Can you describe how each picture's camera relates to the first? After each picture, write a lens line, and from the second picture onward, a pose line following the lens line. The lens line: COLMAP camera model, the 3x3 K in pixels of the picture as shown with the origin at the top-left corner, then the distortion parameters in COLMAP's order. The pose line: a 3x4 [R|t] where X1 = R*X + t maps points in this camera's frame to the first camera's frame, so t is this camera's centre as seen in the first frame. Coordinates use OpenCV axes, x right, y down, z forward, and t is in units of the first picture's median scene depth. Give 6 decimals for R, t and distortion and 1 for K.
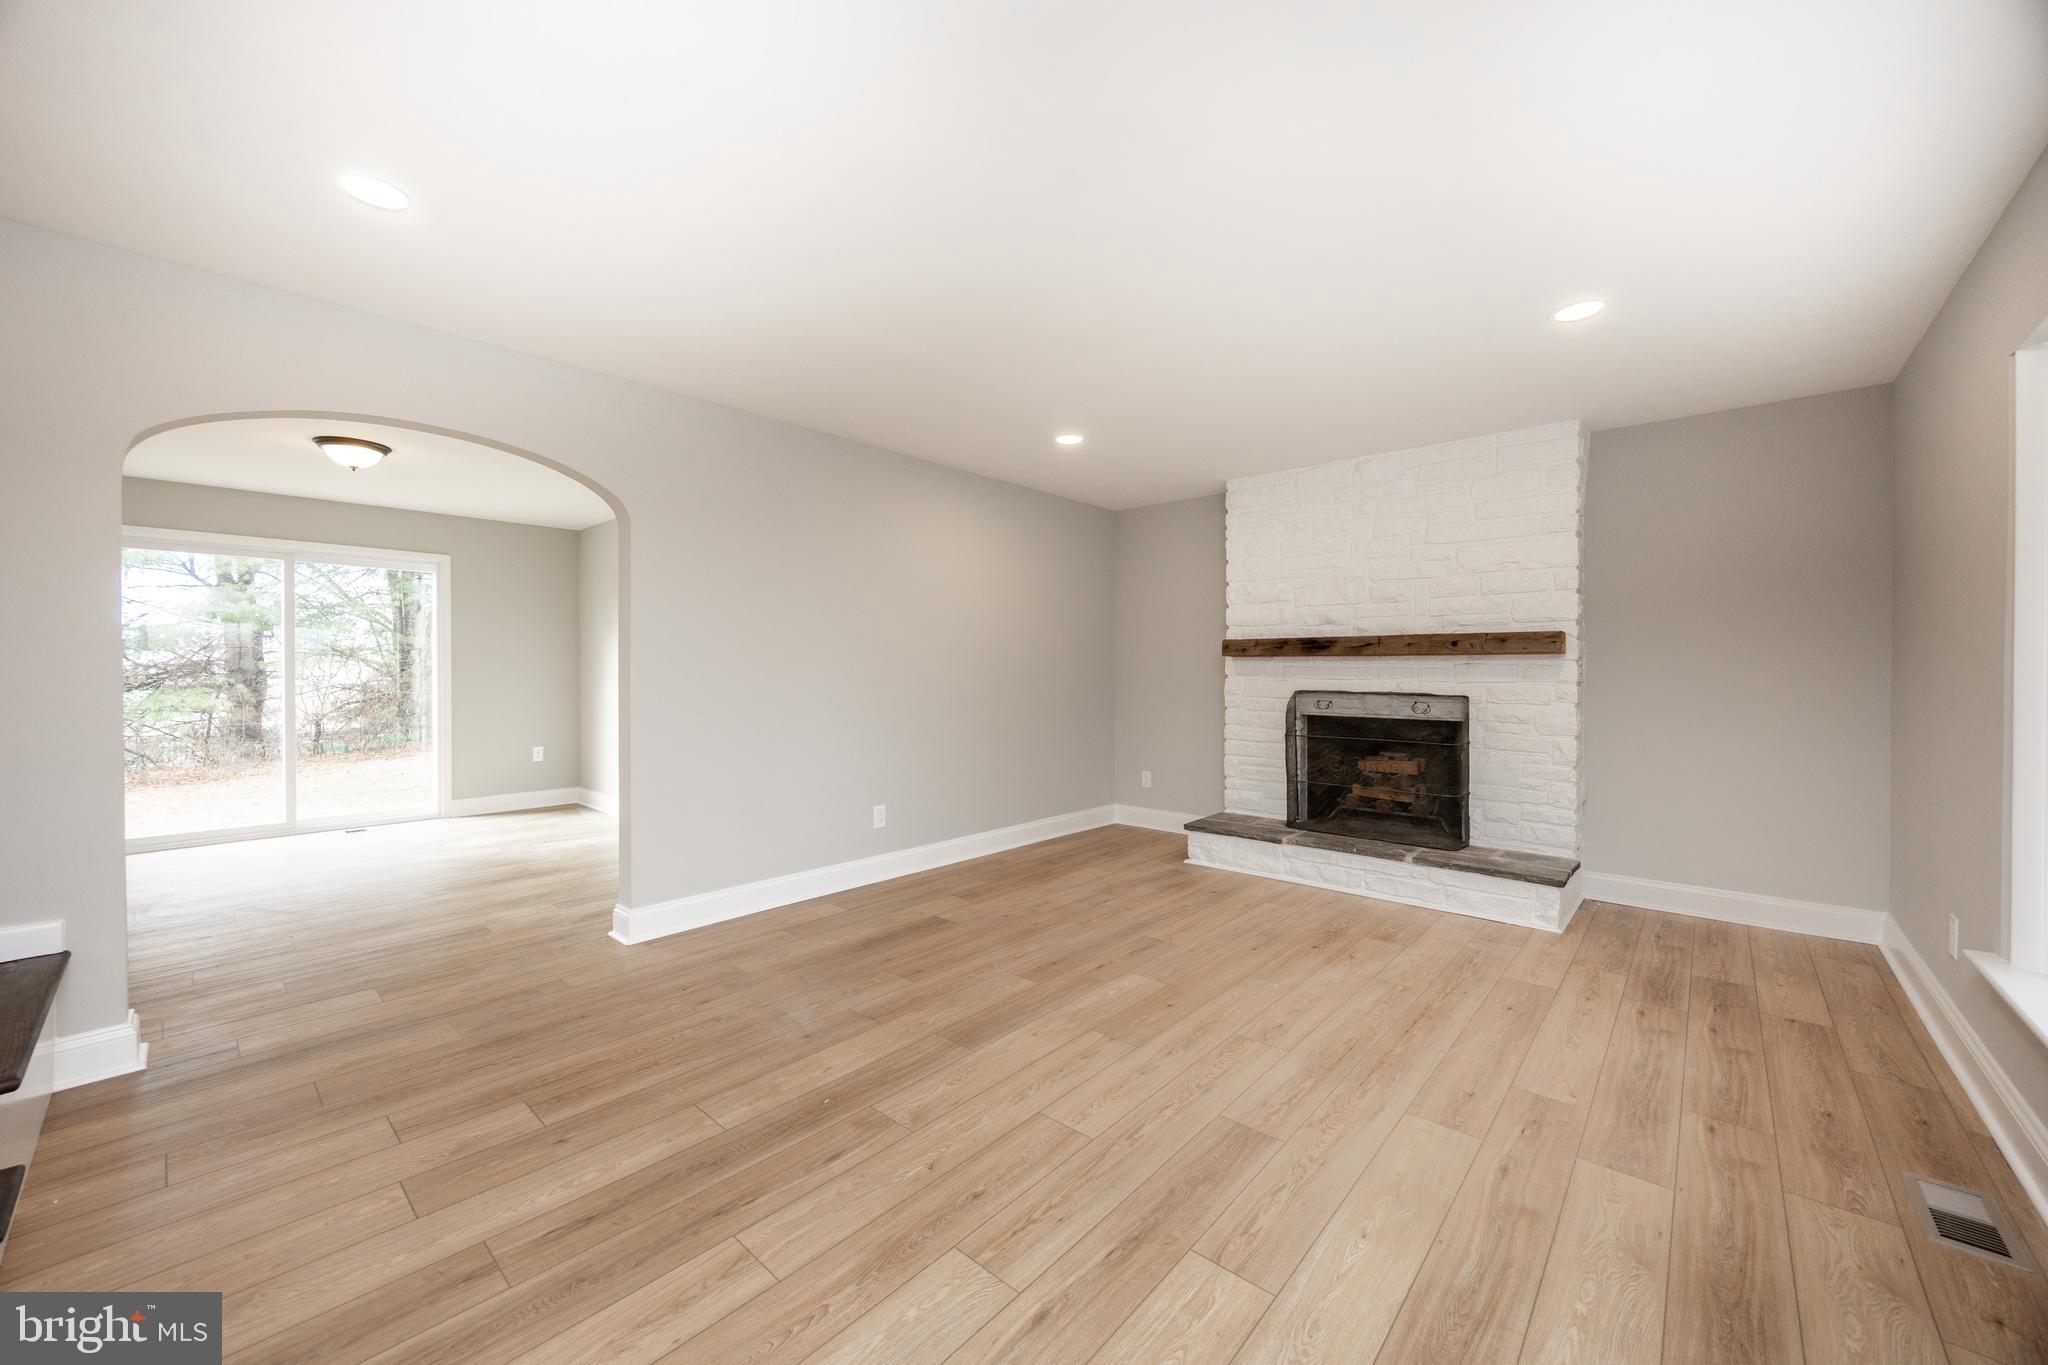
lens RADIAL K [[772.1, 0, 1032.0], [0, 772.1, 678.4], [0, 0, 1]] dist [0.003628, -0.000286]
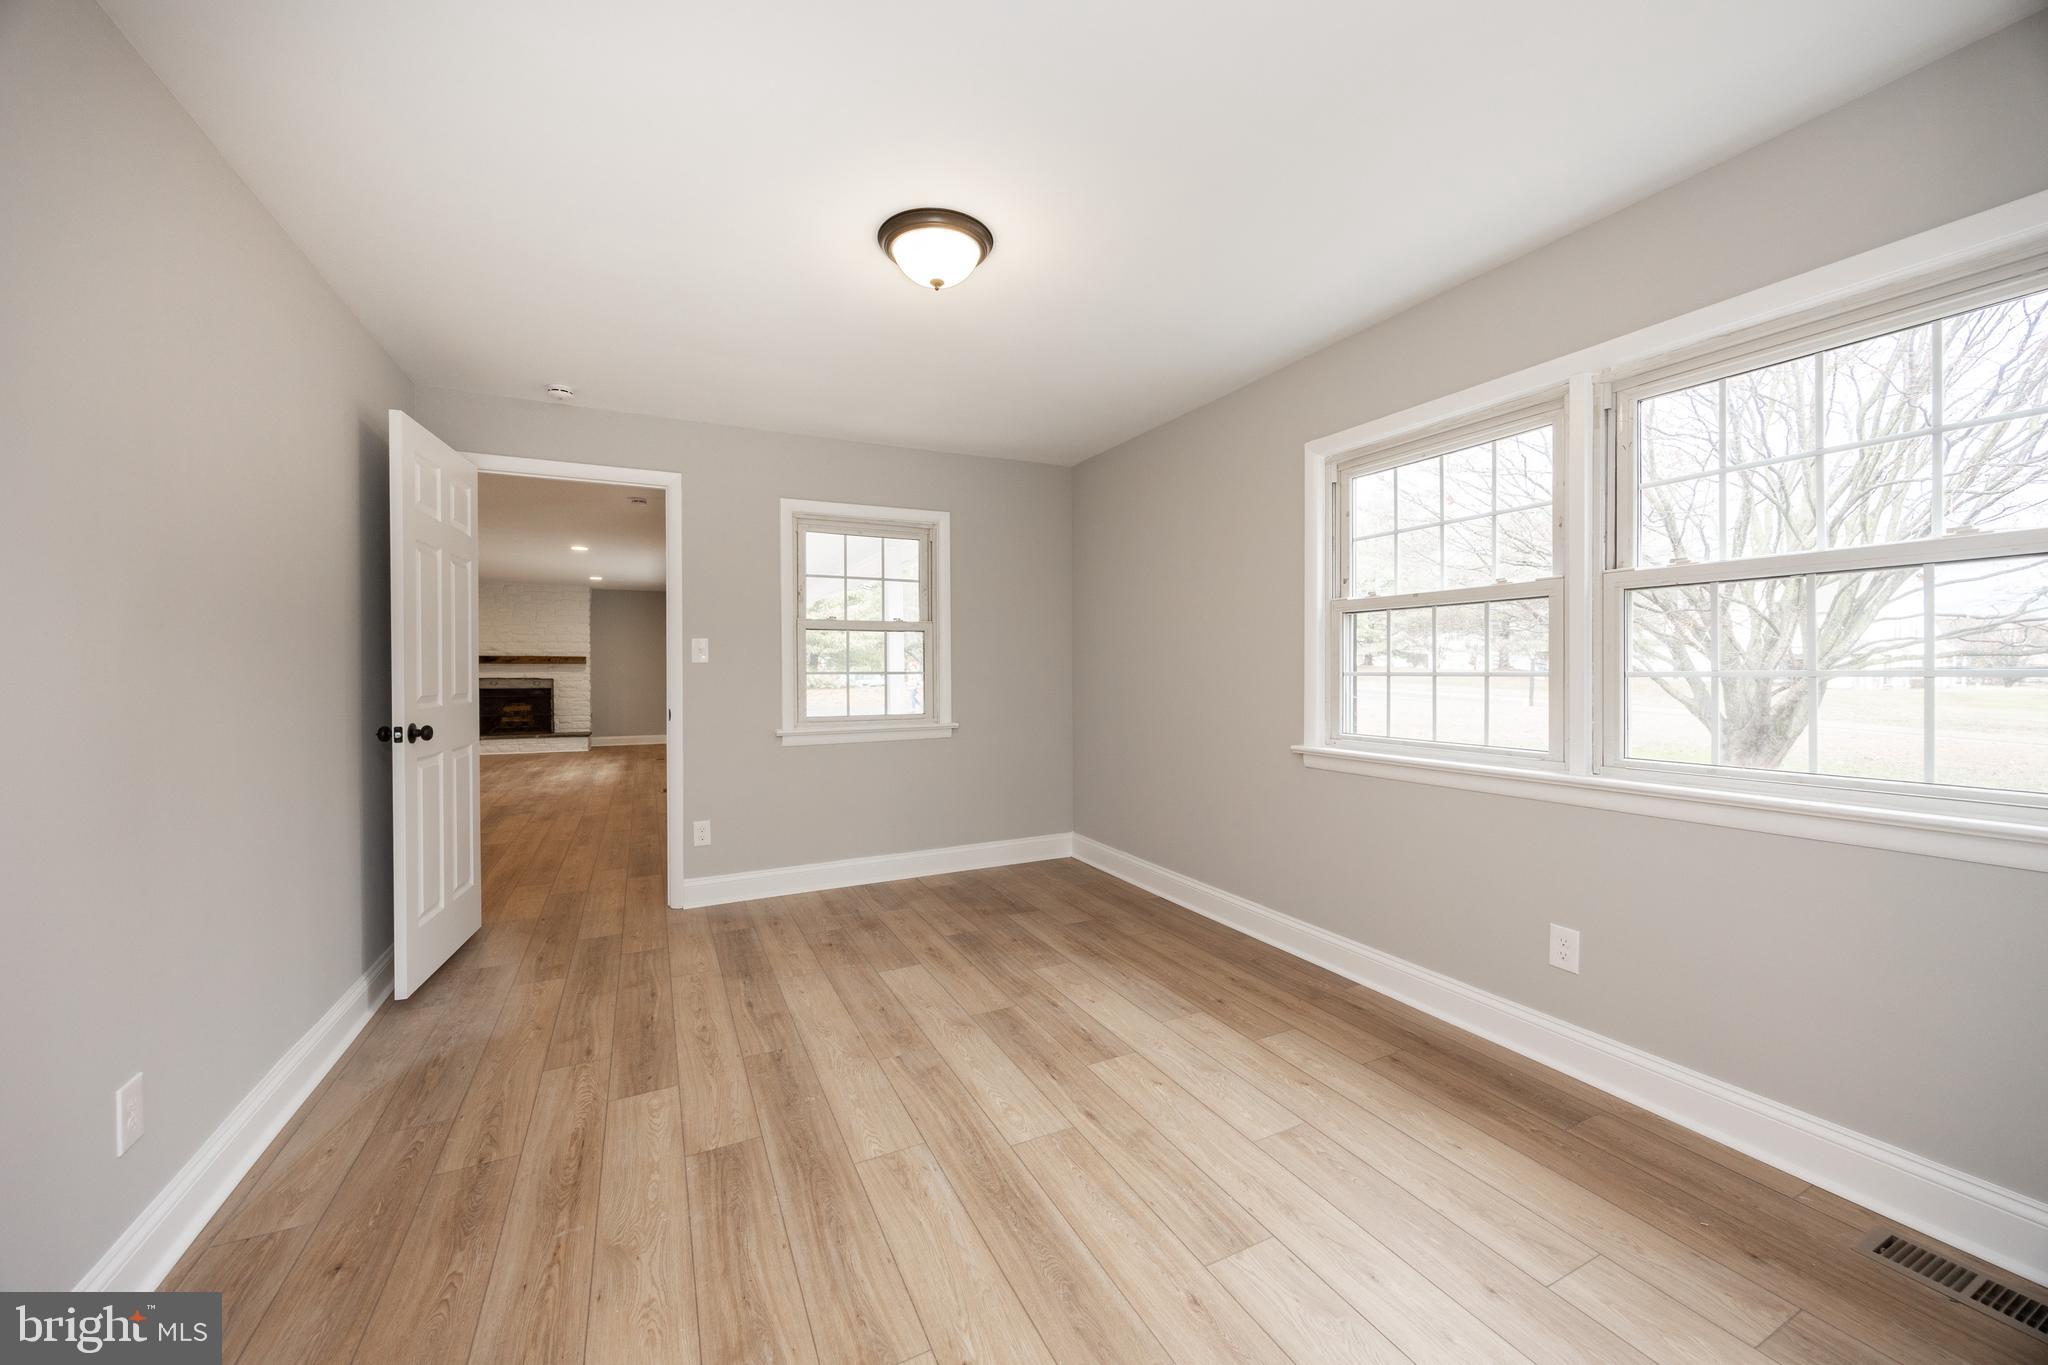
lens RADIAL K [[772.1, 0, 1014.3], [0, 772.1, 672.9], [0, 0, 1]] dist [0.003628, -0.000286]
pose [[0.388339, -0.006771, 0.921492, -1.706334], [0.010523, 0.999940, 0.002913, 0.013988], [-0.921457, 0.008566, 0.388387, -2.024573]]
